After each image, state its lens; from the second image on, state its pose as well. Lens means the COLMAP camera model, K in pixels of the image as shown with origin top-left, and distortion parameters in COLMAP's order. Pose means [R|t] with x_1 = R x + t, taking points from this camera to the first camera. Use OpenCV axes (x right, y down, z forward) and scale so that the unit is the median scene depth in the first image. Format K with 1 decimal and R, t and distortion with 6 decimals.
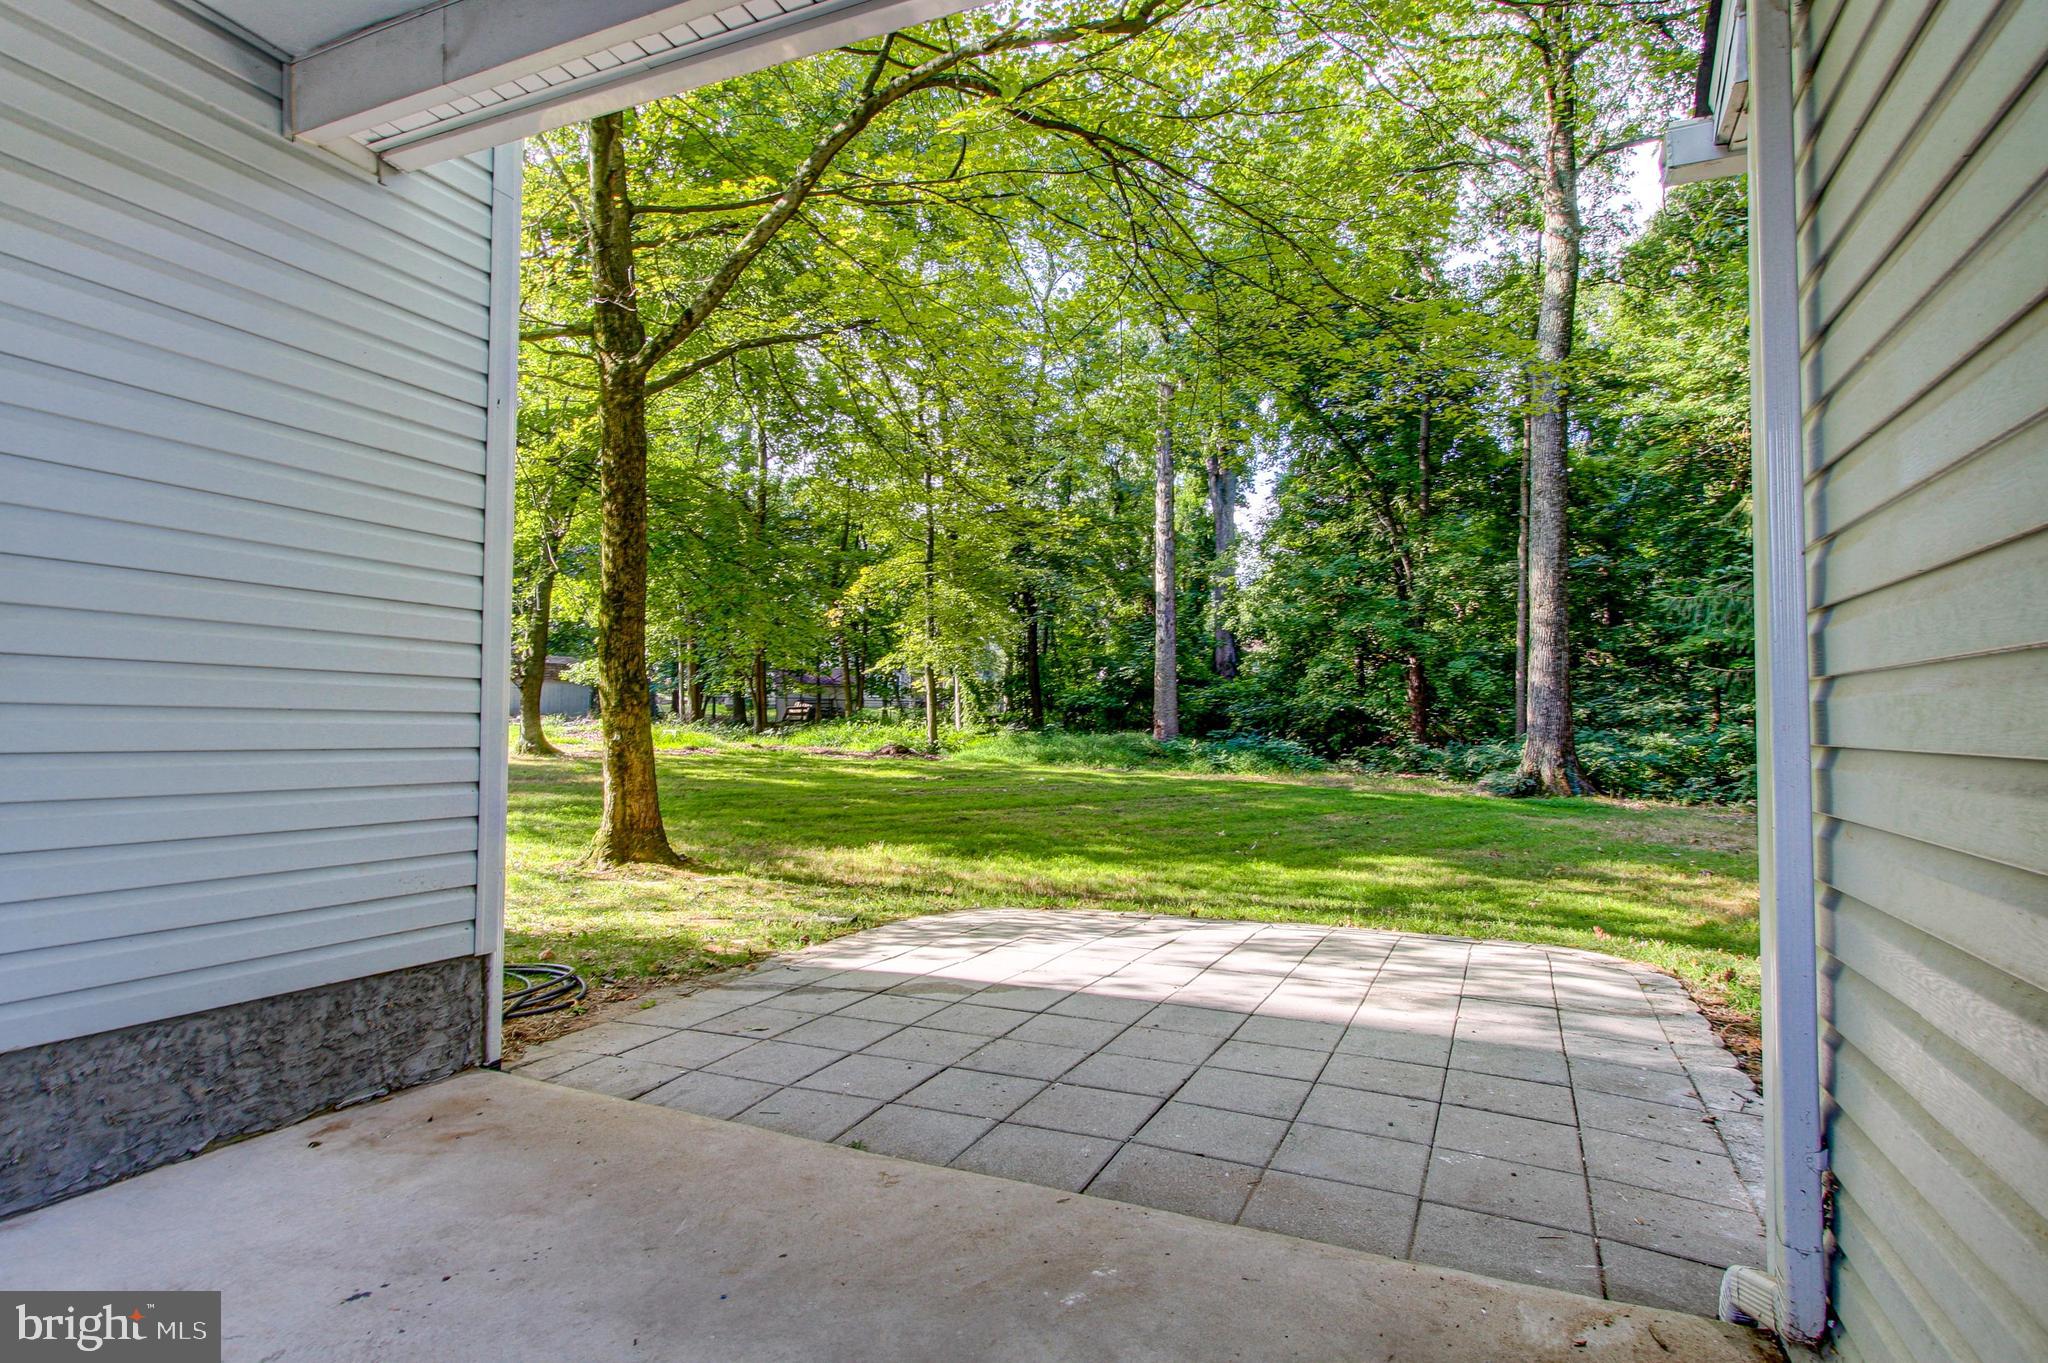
lens RADIAL K [[1033.6, 0, 1048.4], [0, 1033.6, 692.2], [0, 0, 1]] dist [-0.022232, 0.000501]
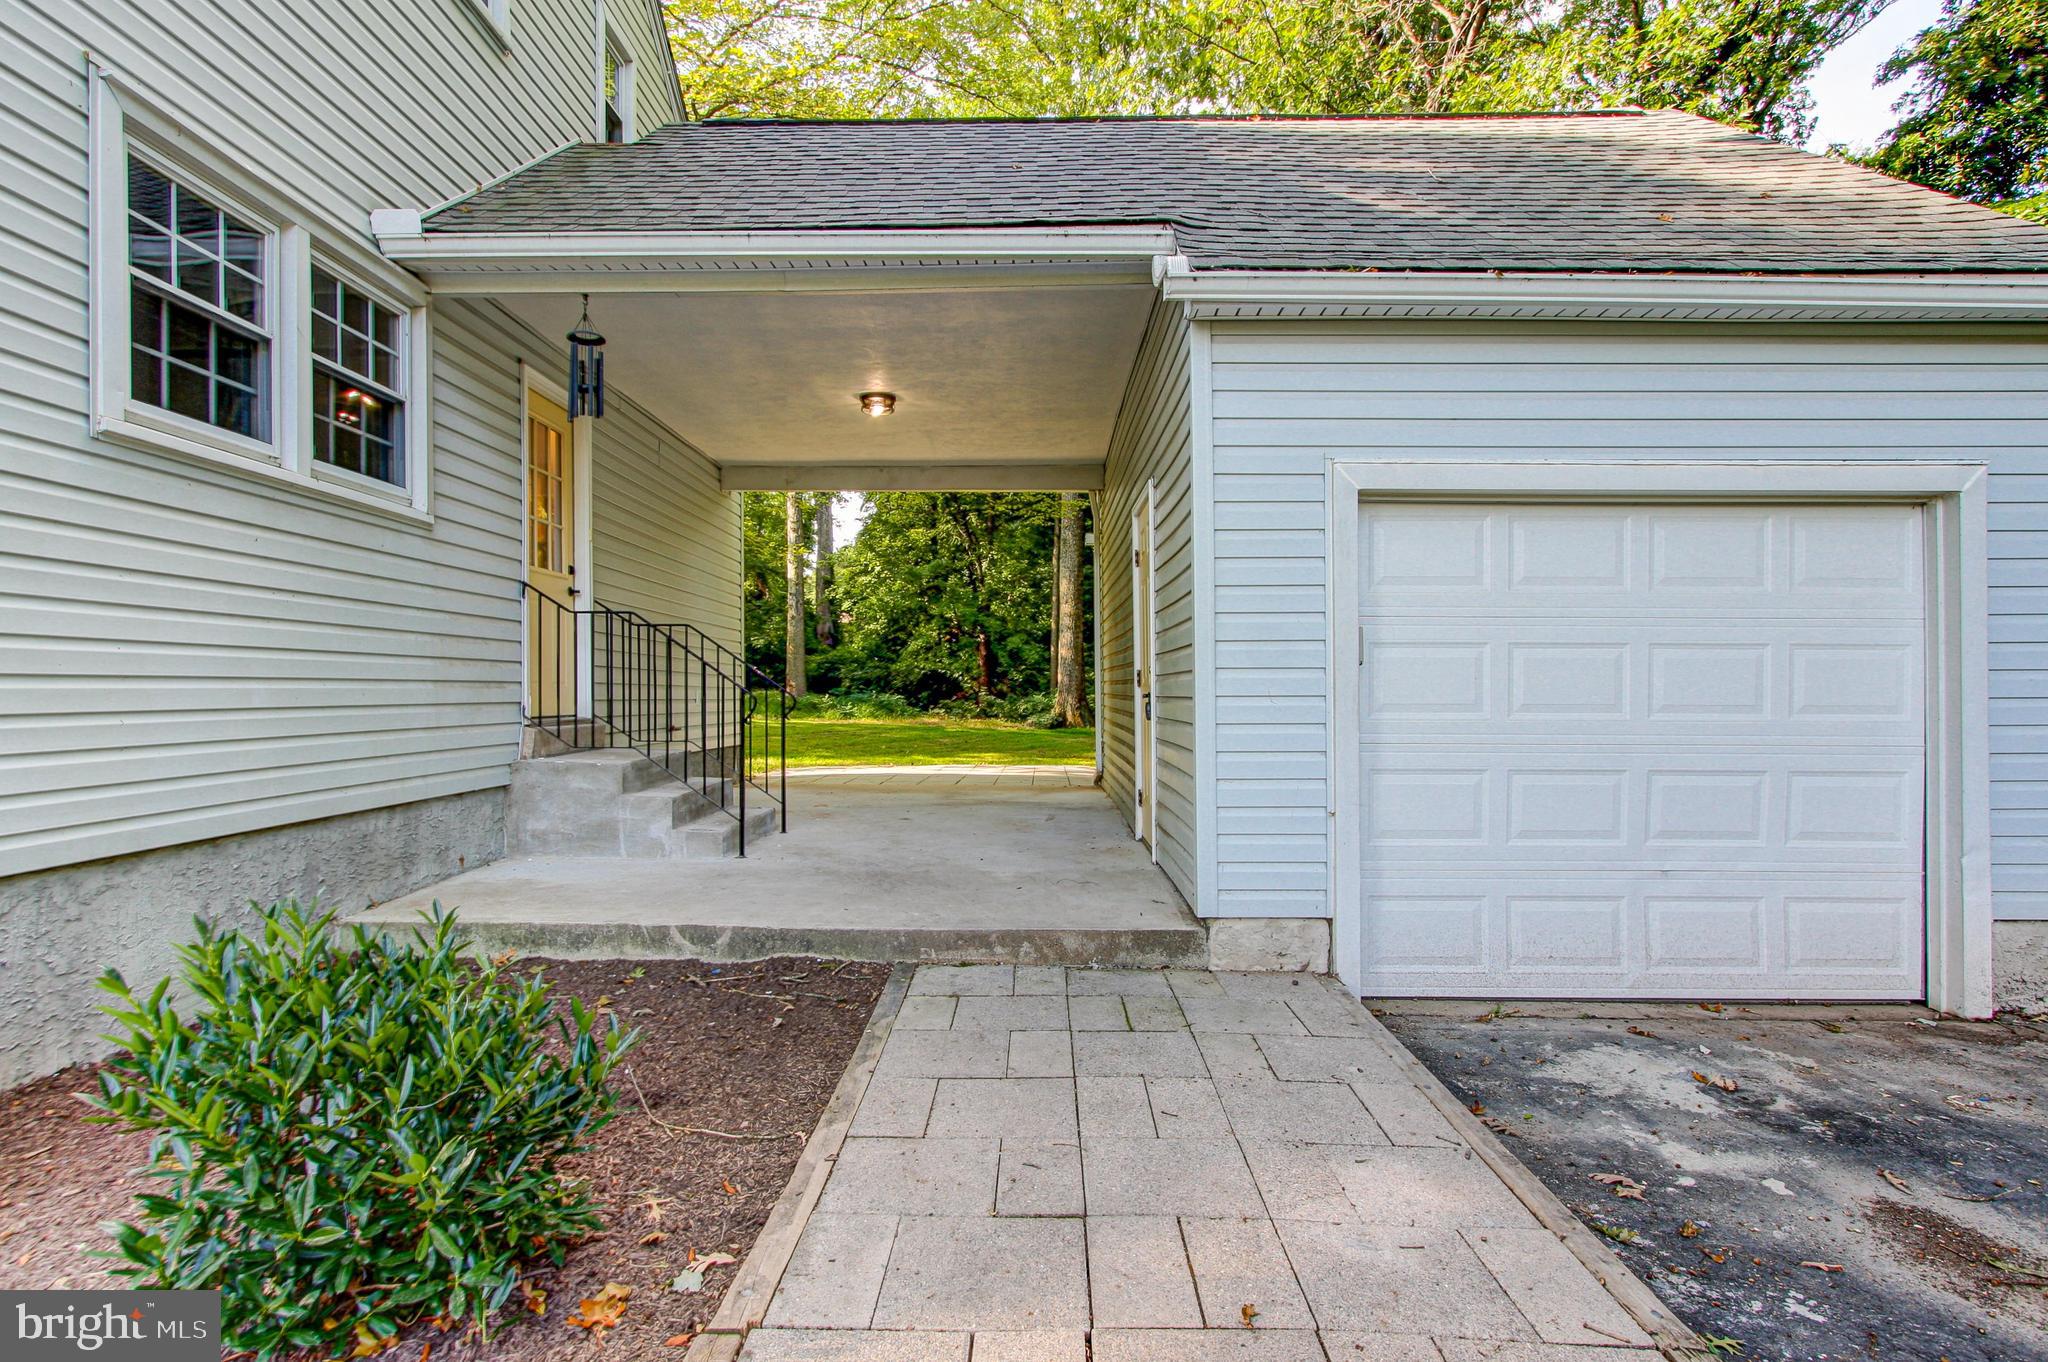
lens RADIAL K [[1077.7, 0, 1022.3], [0, 1077.7, 688.4], [0, 0, 1]] dist [0.001401, 0.001991]
pose [[0.922144, -0.004459, 0.386820, -0.157365], [-0.007341, 0.999552, 0.029022, -0.003896], [-0.386776, -0.029602, 0.921698, -0.357845]]
